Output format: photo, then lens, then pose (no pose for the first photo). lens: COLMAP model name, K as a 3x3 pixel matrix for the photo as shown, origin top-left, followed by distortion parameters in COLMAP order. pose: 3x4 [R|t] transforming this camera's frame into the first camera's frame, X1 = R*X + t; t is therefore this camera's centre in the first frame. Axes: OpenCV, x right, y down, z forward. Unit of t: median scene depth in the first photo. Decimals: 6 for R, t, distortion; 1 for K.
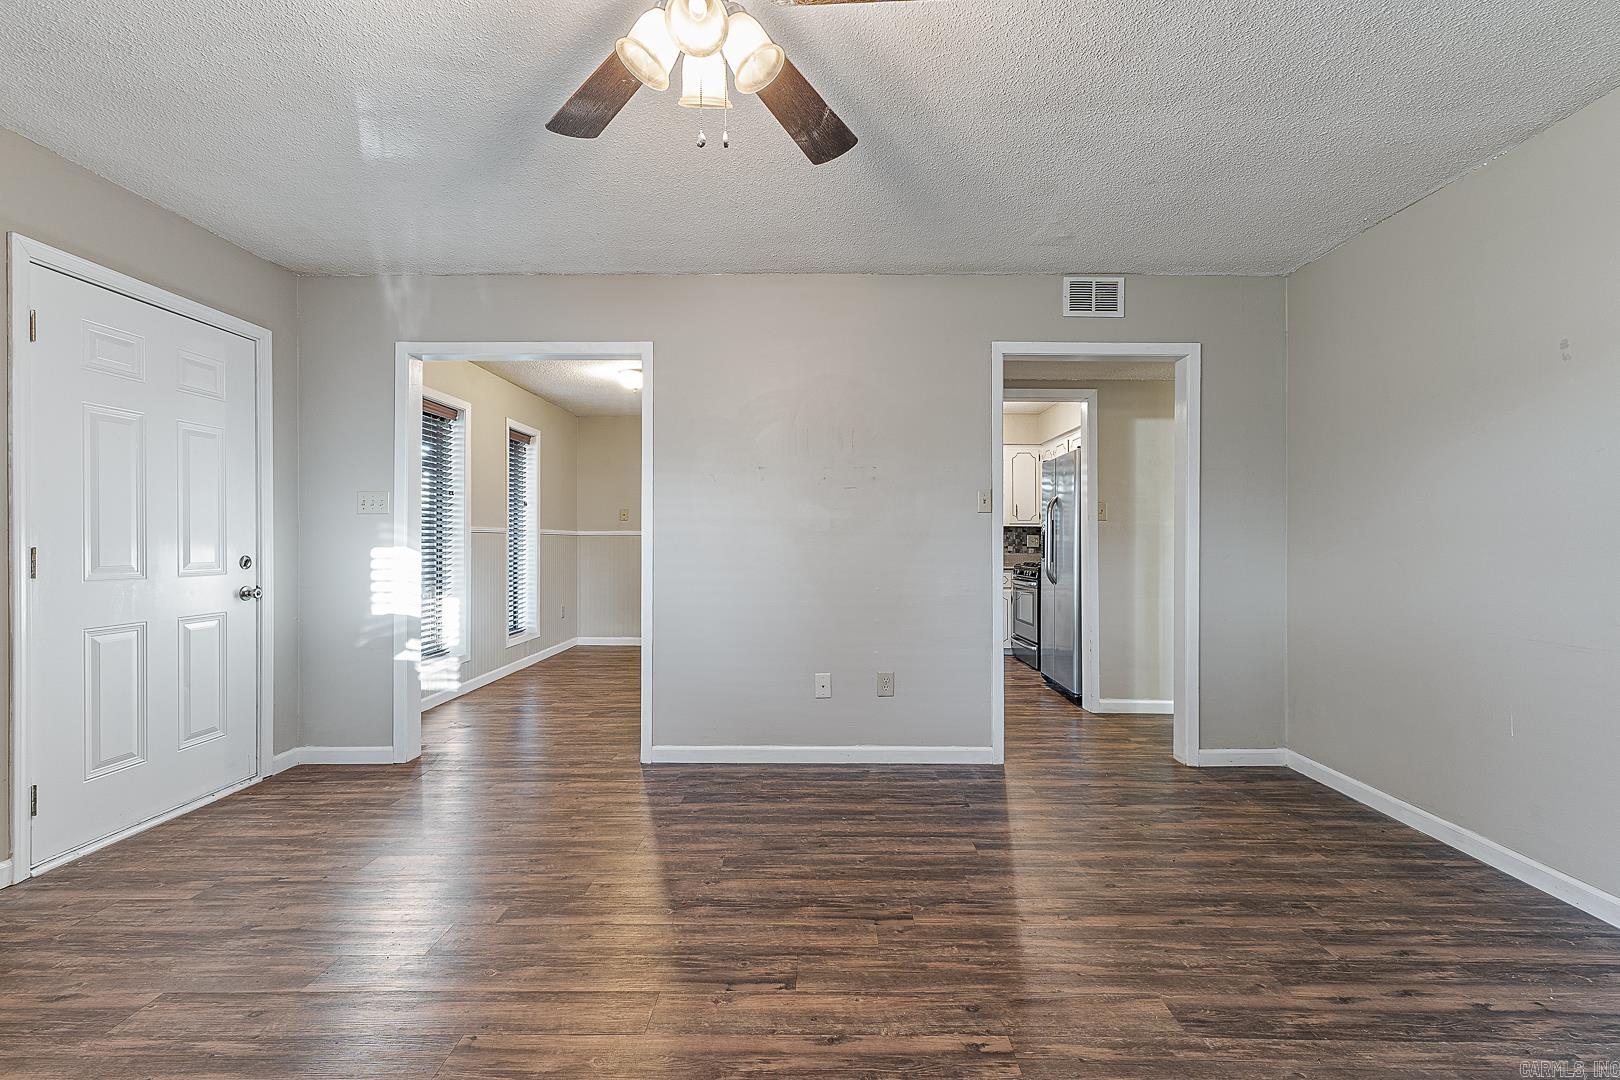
lens RADIAL K [[684.5, 0, 824.6], [0, 684.5, 533.5], [0, 0, 1]] dist [0.002486, 0.000623]
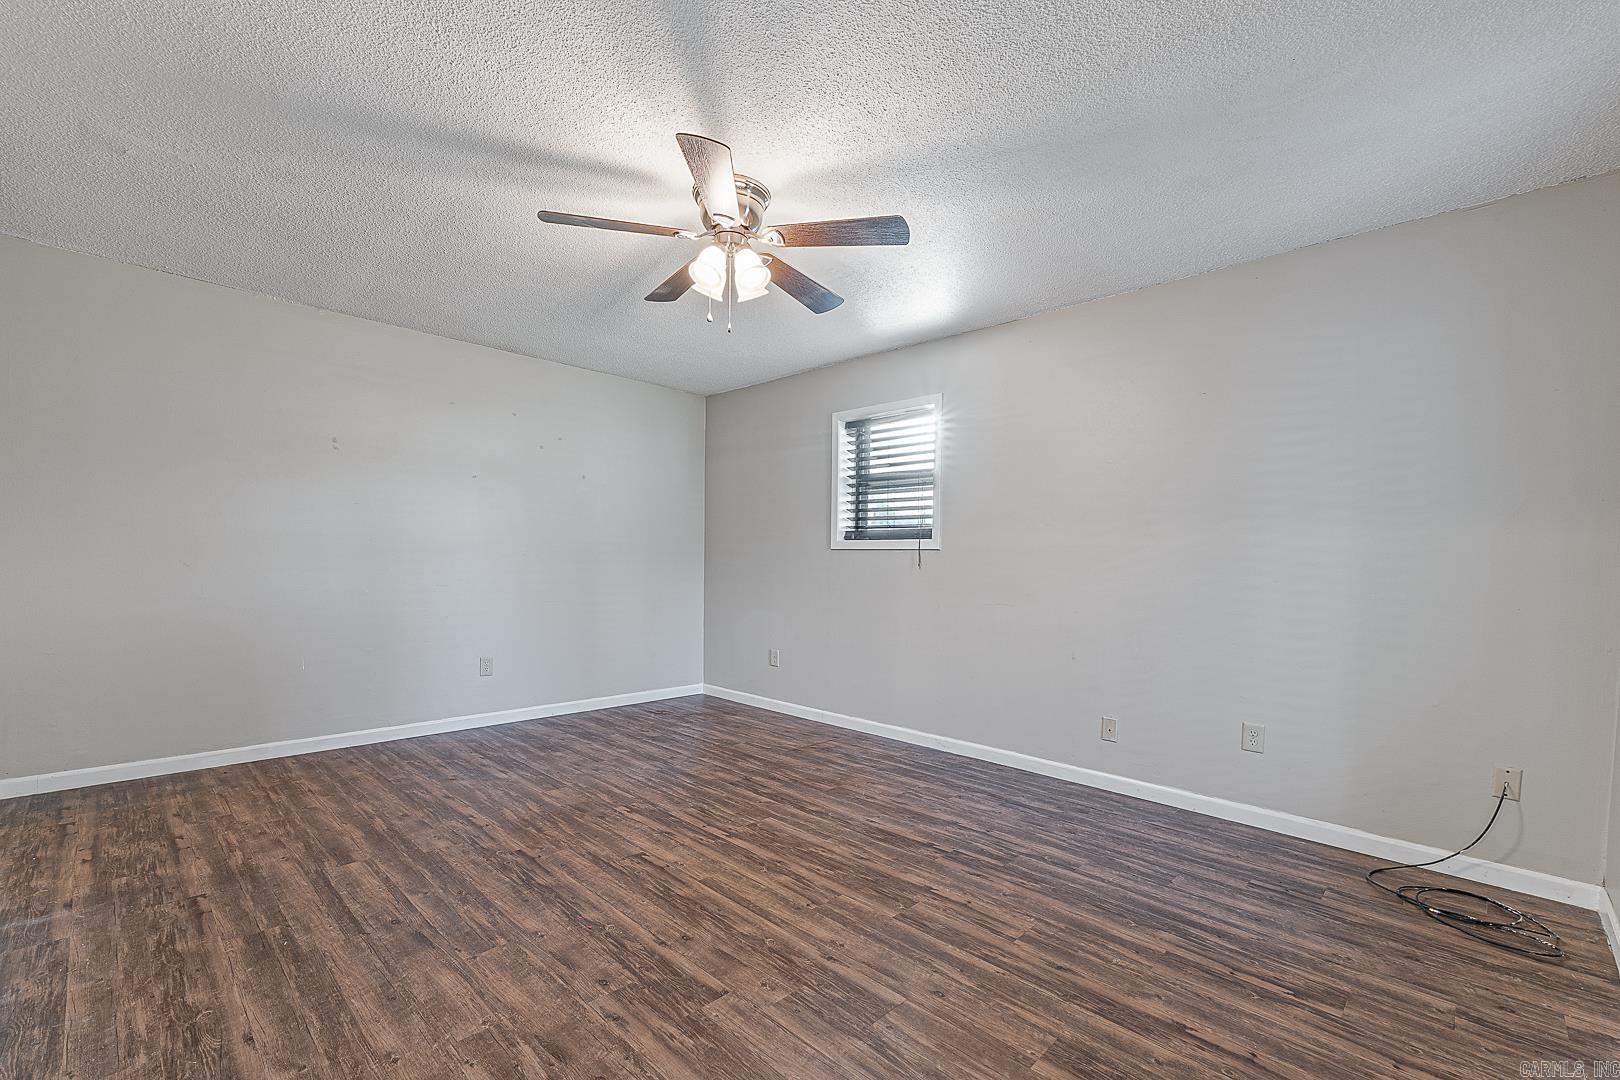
lens RADIAL K [[707.8, 0, 810.0], [0, 707.8, 540.0], [0, 0, 1]] dist [0.001410, 0.000251]
pose [[-0.716944, 0.004565, 0.697115, -0.737735], [-0.031067, 0.998776, -0.038491, 0.013173], [-0.696438, -0.049254, -0.715925, 0.997009]]
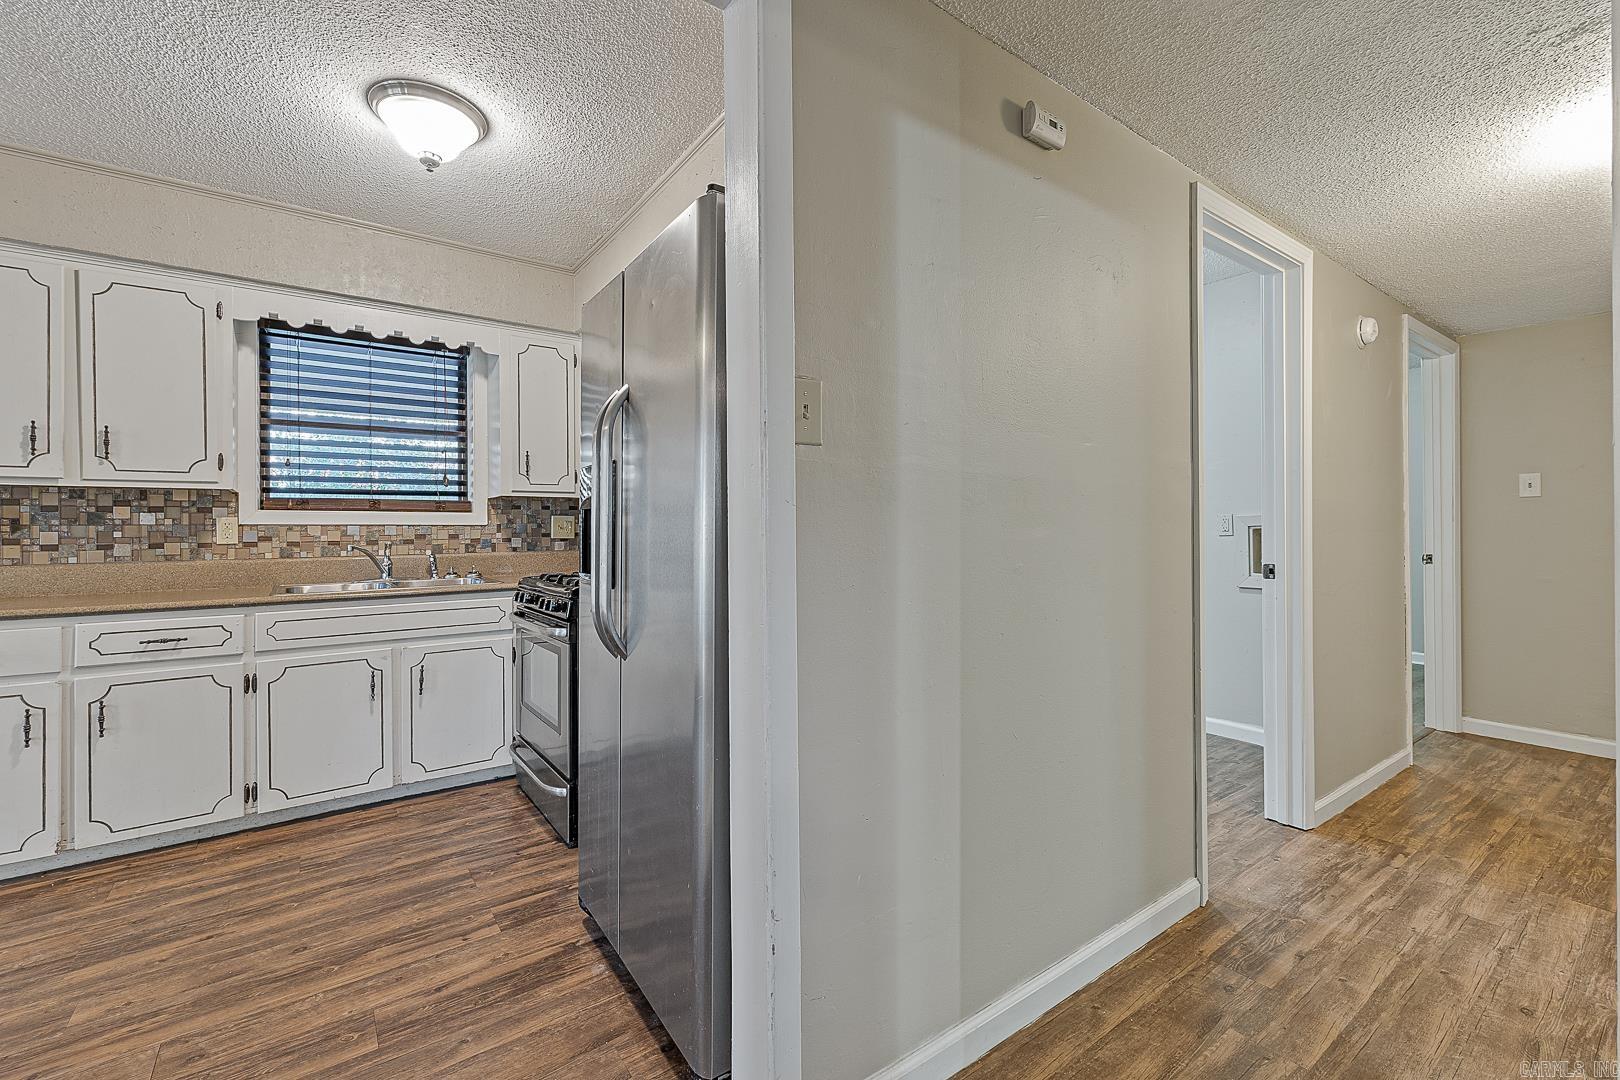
lens RADIAL K [[691.7, 0, 809.9], [0, 691.7, 517.0], [0, 0, 1]] dist [0.005847, -0.000421]
pose [[0.808443, 0.002226, 0.588570, 0.345219], [0.001223, 0.999984, -0.005461, 0.015211], [-0.588573, 0.005135, 0.808428, 1.094480]]
